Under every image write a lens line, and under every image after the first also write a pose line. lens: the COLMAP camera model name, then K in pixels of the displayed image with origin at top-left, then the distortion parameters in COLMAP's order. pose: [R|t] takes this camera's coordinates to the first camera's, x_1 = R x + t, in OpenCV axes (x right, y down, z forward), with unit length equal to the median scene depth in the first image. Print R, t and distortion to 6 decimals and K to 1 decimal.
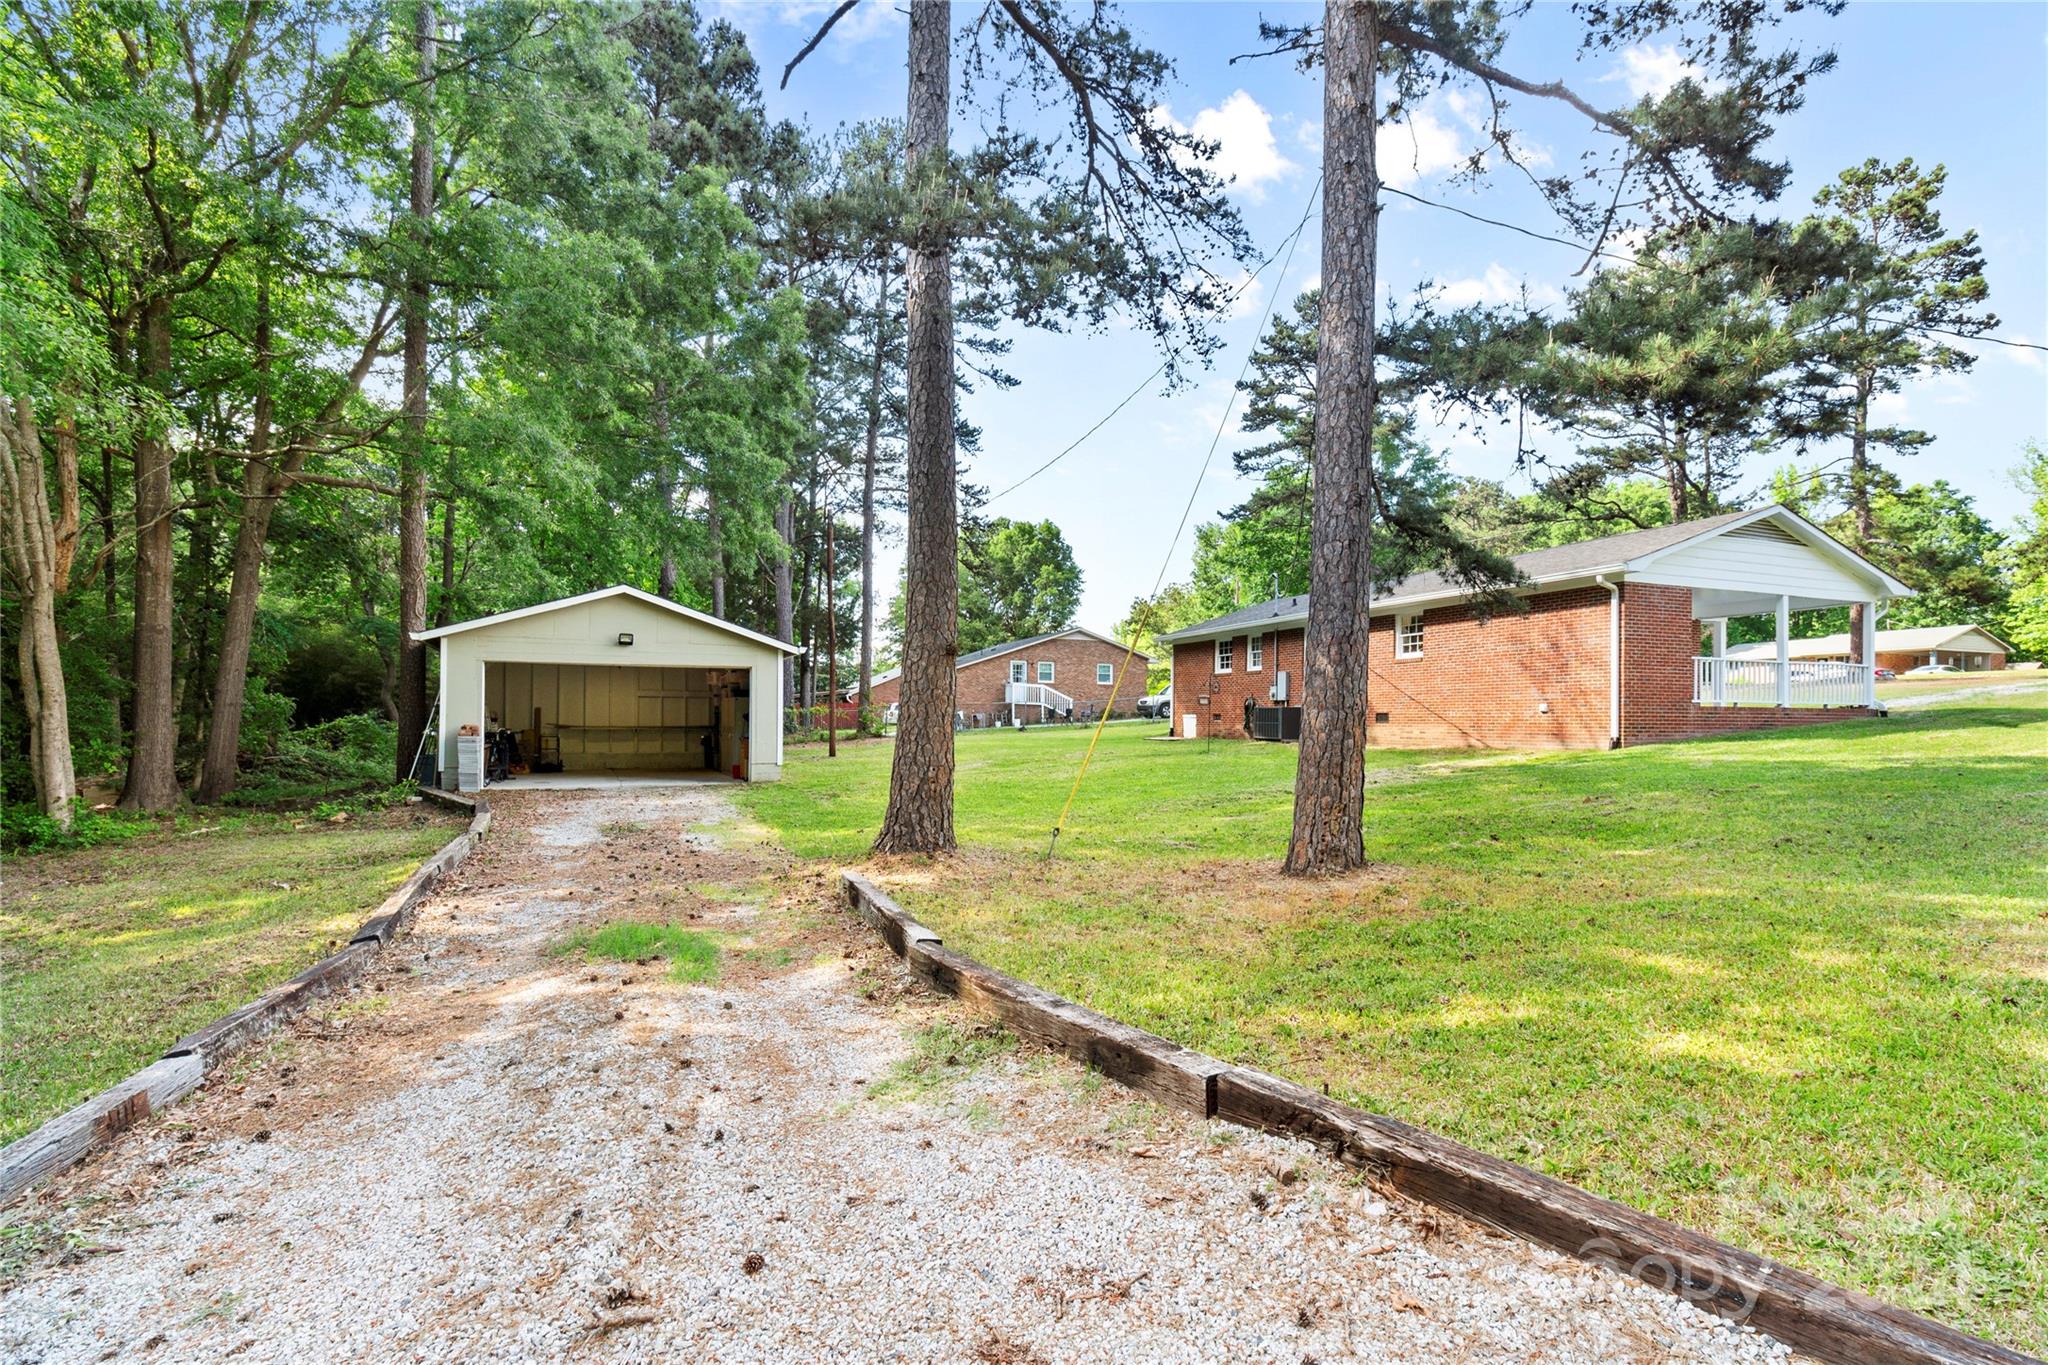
lens RADIAL K [[955.5, 0, 1039.2], [0, 955.5, 677.5], [0, 0, 1]] dist [0.001072, -0.000351]
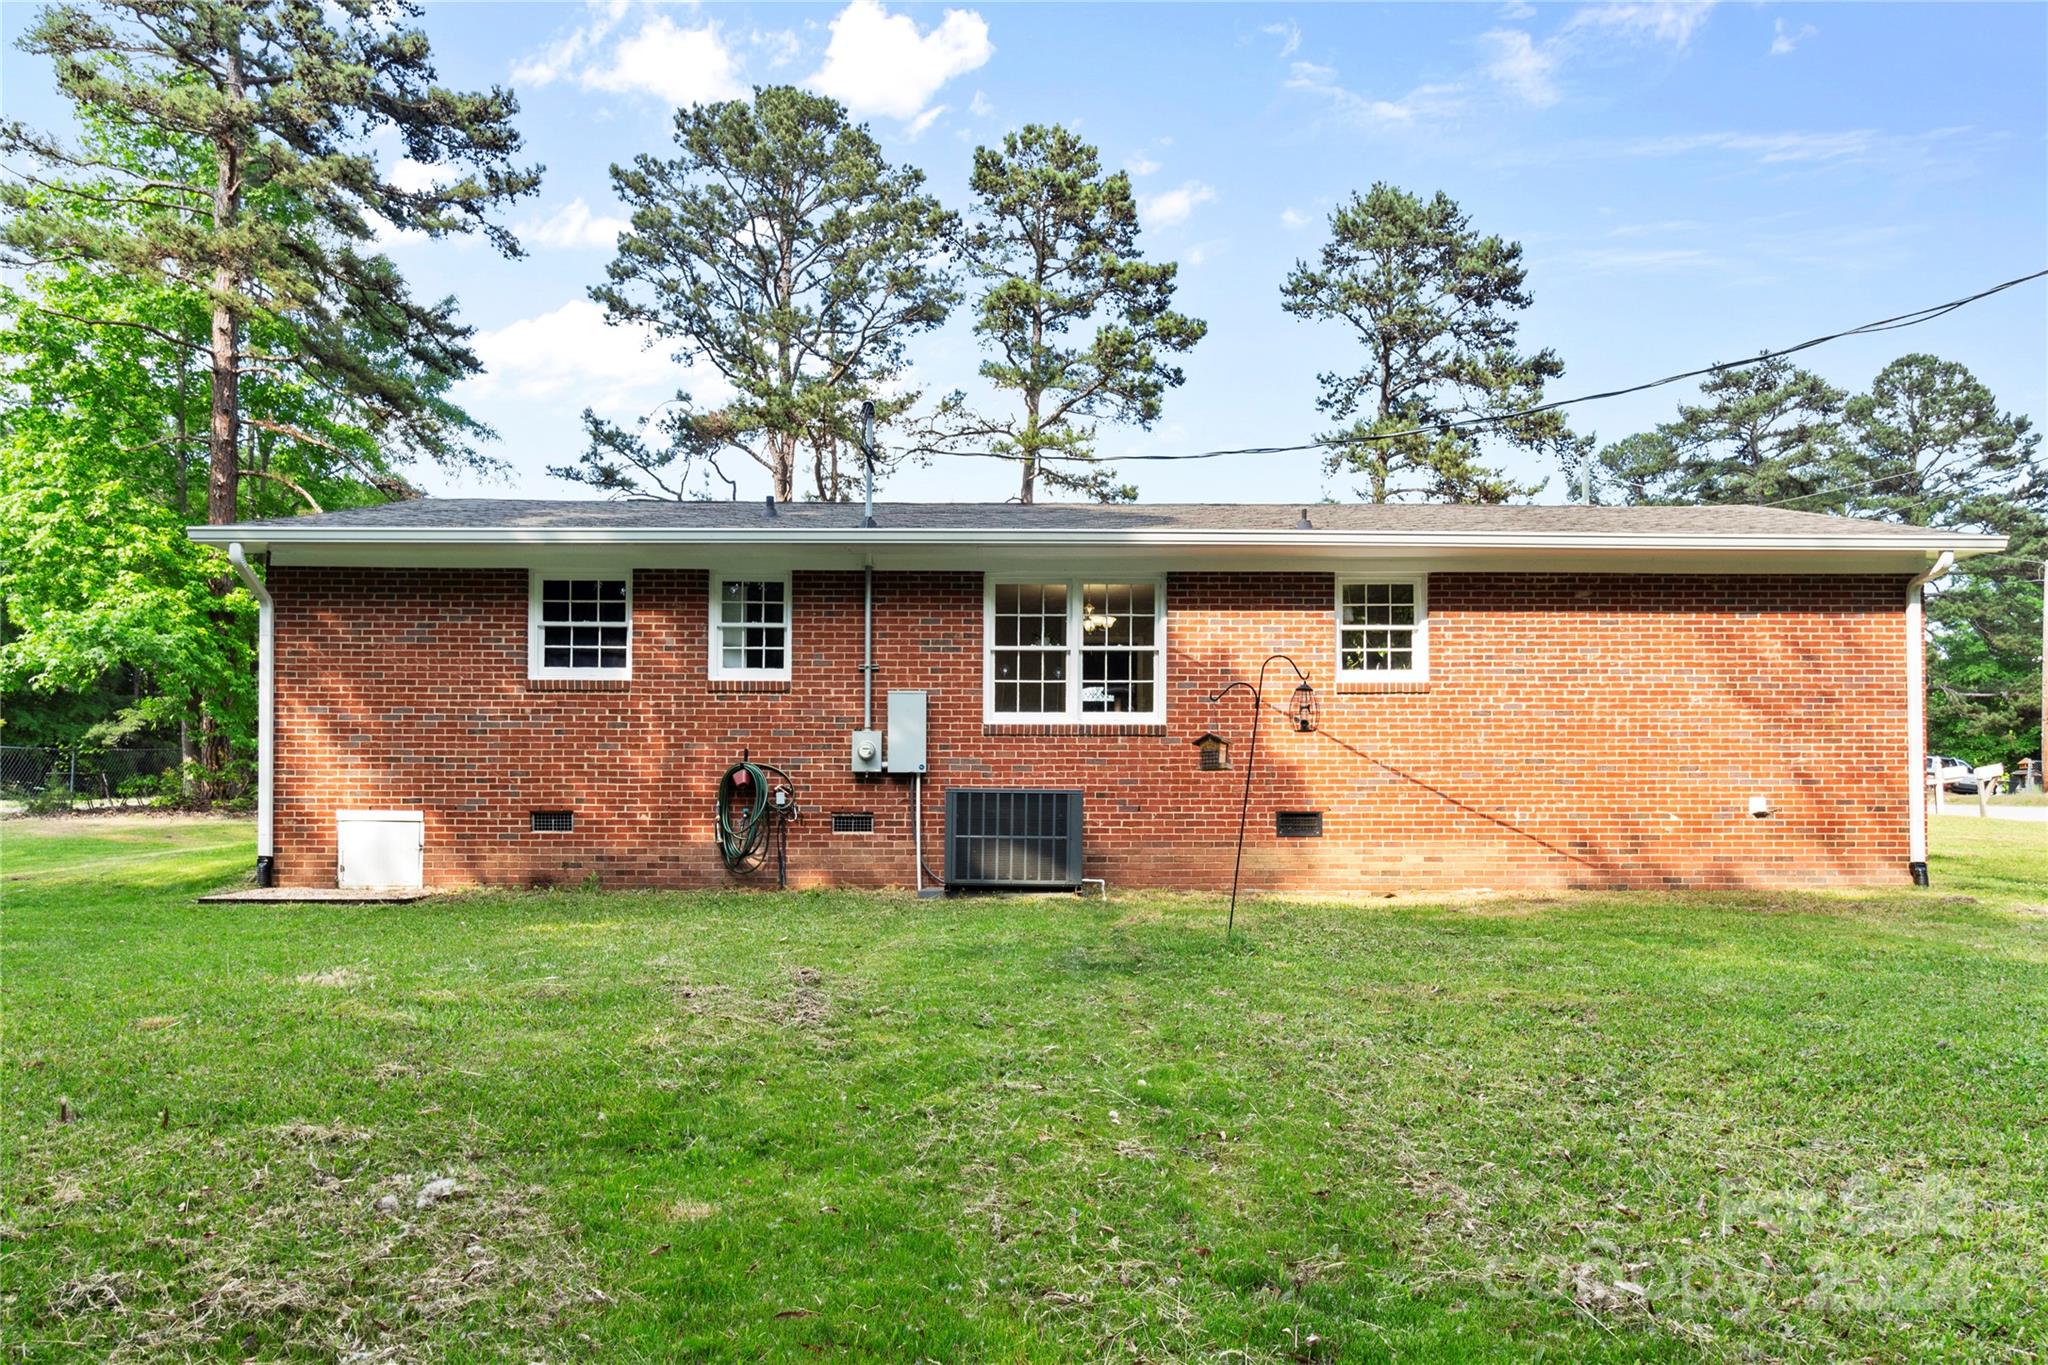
lens RADIAL K [[1284.6, 0, 1094.4], [0, 1284.6, 821.5], [0, 0, 1]] dist [0.004633, 0.001795]
pose [[0.352728, 0.008153, 0.935691, -0.130716], [-0.040871, 0.999142, 0.006702, 0.029435], [-0.934833, -0.040607, 0.352758, 0.641240]]
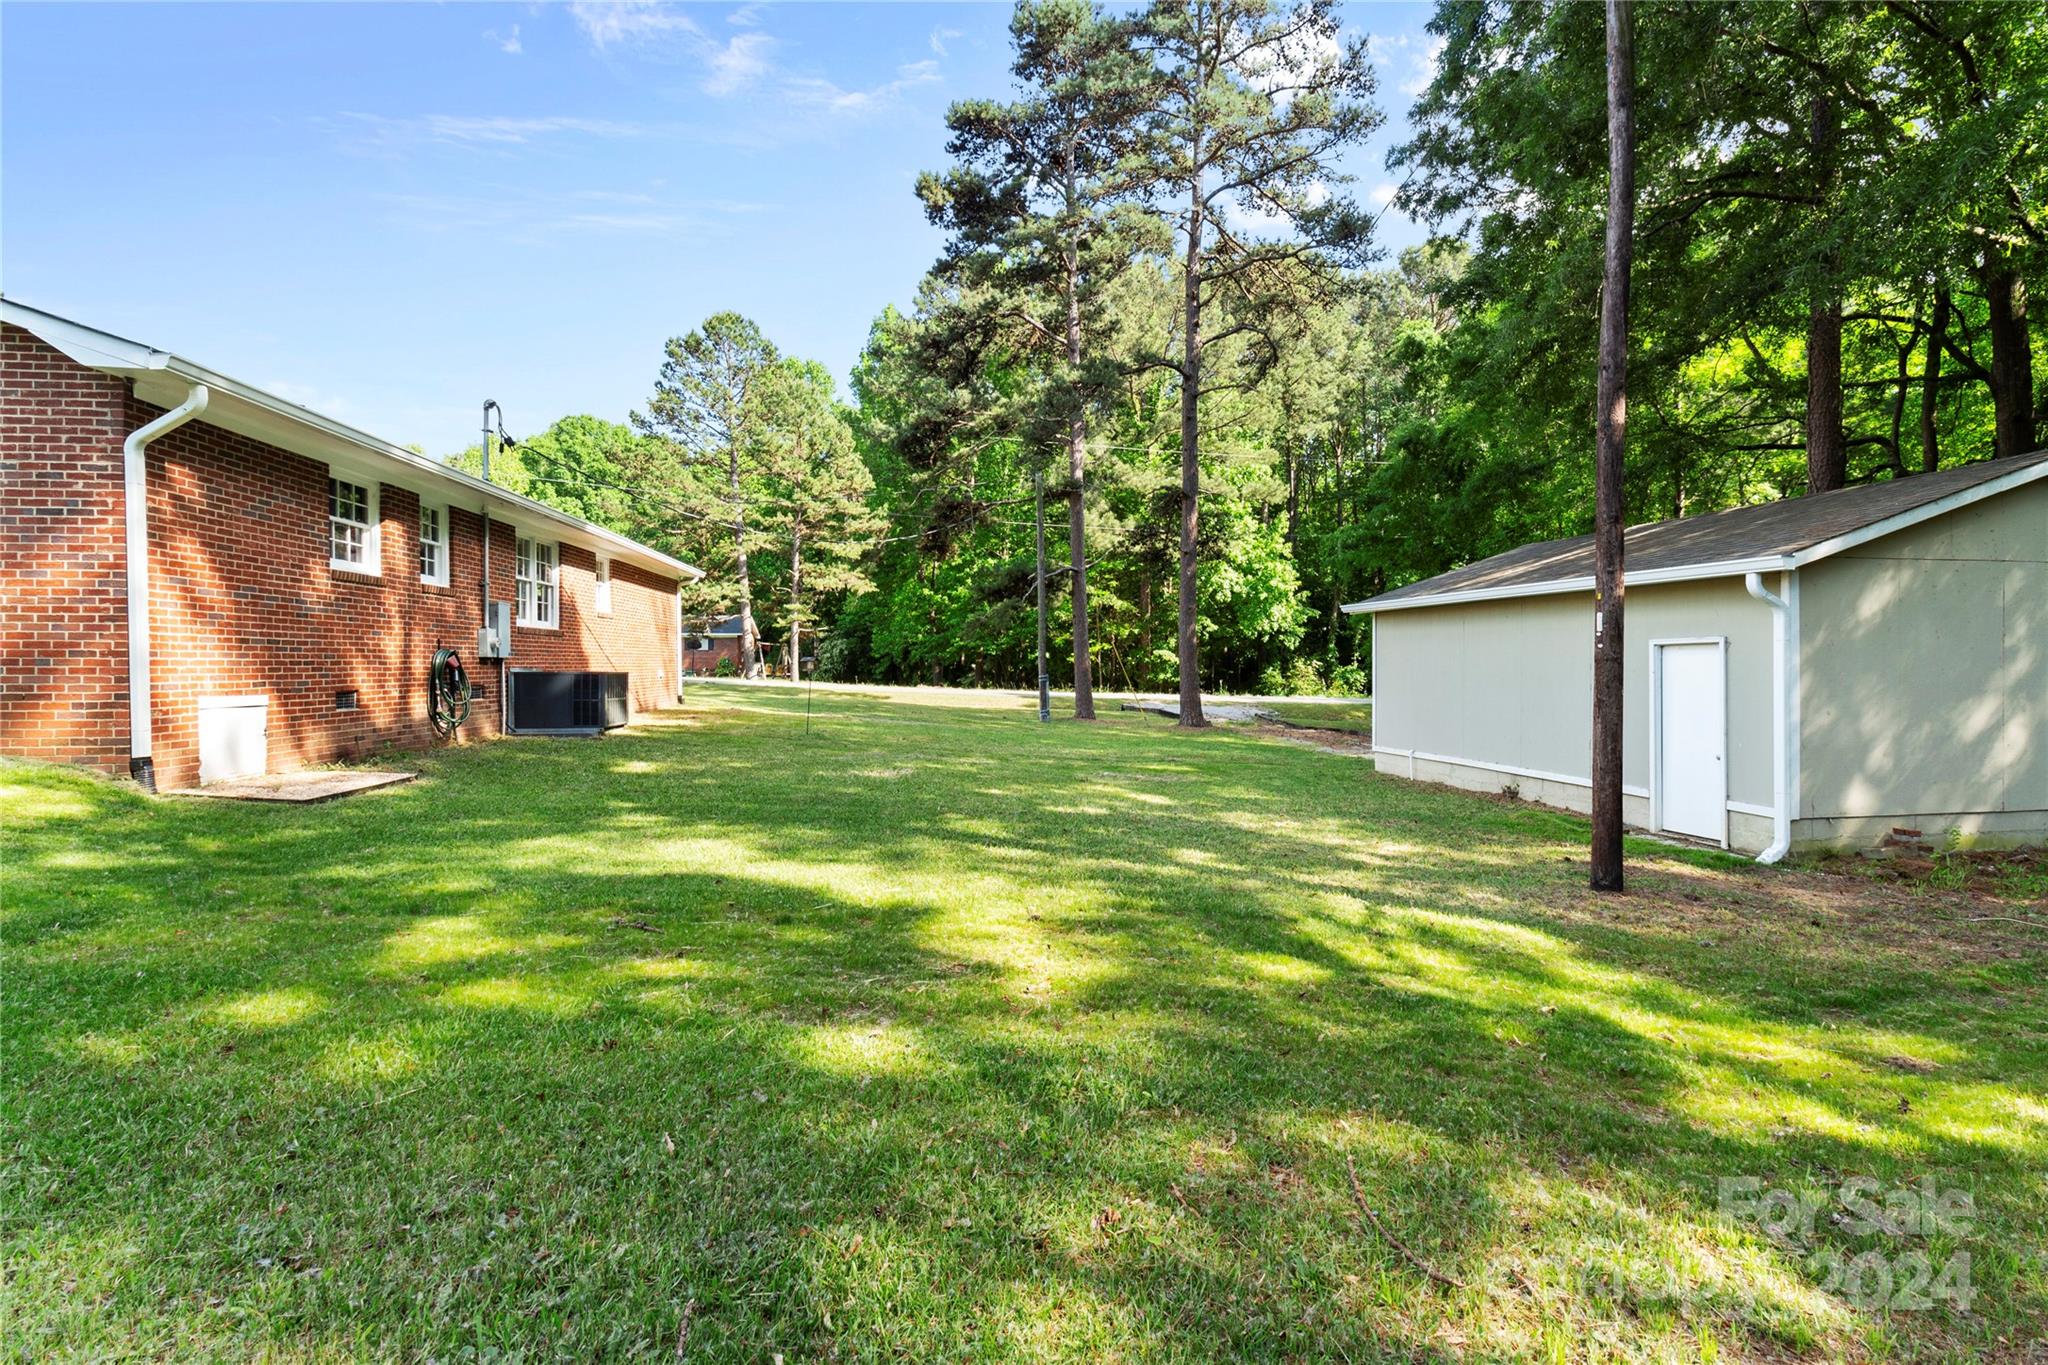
lens RADIAL K [[955.5, 0, 1039.2], [0, 955.5, 677.5], [0, 0, 1]] dist [0.001072, -0.000351]
pose [[-0.963847, 0.002295, 0.266447, -0.129710], [-0.004646, 0.999666, -0.025416, 0.038164], [-0.266416, -0.025735, -0.963515, 1.177265]]
